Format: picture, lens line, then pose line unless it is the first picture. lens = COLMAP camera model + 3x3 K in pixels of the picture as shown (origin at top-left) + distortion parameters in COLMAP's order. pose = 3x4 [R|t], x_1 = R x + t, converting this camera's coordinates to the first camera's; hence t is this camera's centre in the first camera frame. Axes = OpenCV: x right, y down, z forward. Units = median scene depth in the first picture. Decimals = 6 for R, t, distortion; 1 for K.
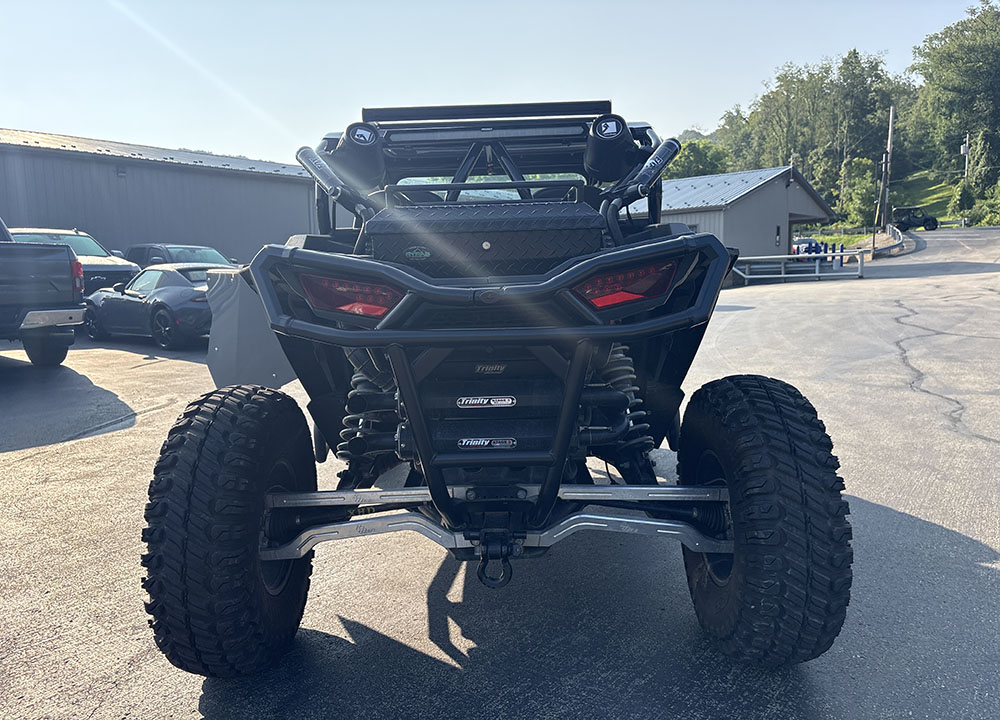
lens RADIAL K [[734.7, 0, 500.0], [0, 734.7, 360.0], [0, 0, 1]] dist [0.111208, -0.130147]
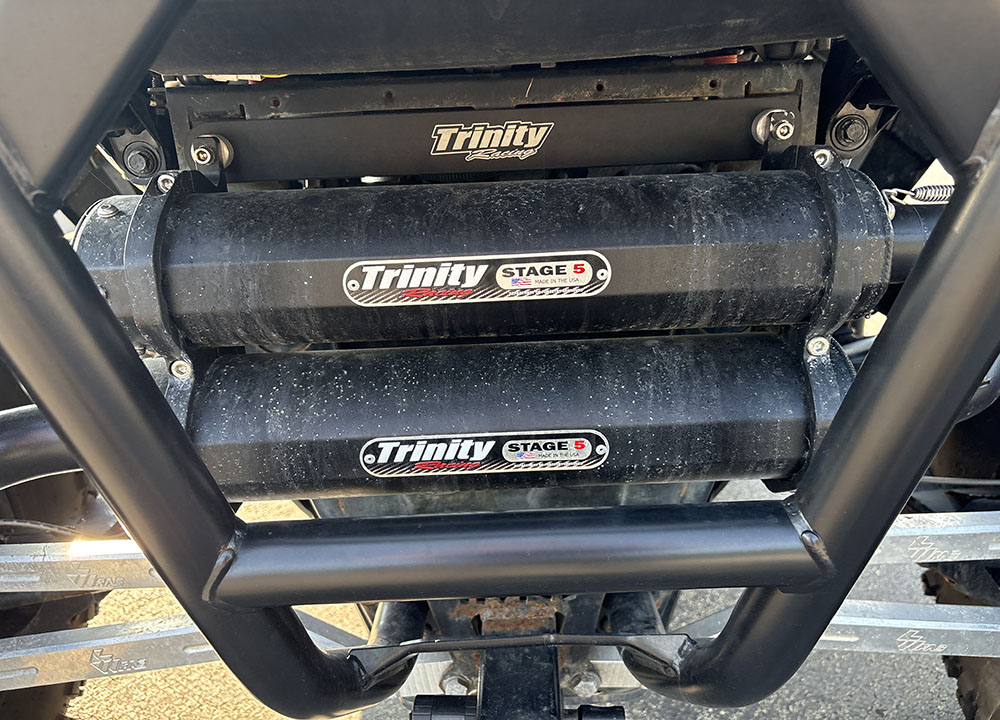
lens RADIAL K [[734.7, 0, 500.0], [0, 734.7, 360.0], [0, 0, 1]] dist [0.111208, -0.130147]
pose [[0.999719, -0.019799, 0.013037, -0.015079], [0.016681, 0.978296, 0.206542, 0.035242], [-0.016844, -0.206266, 0.978351, 0.774708]]
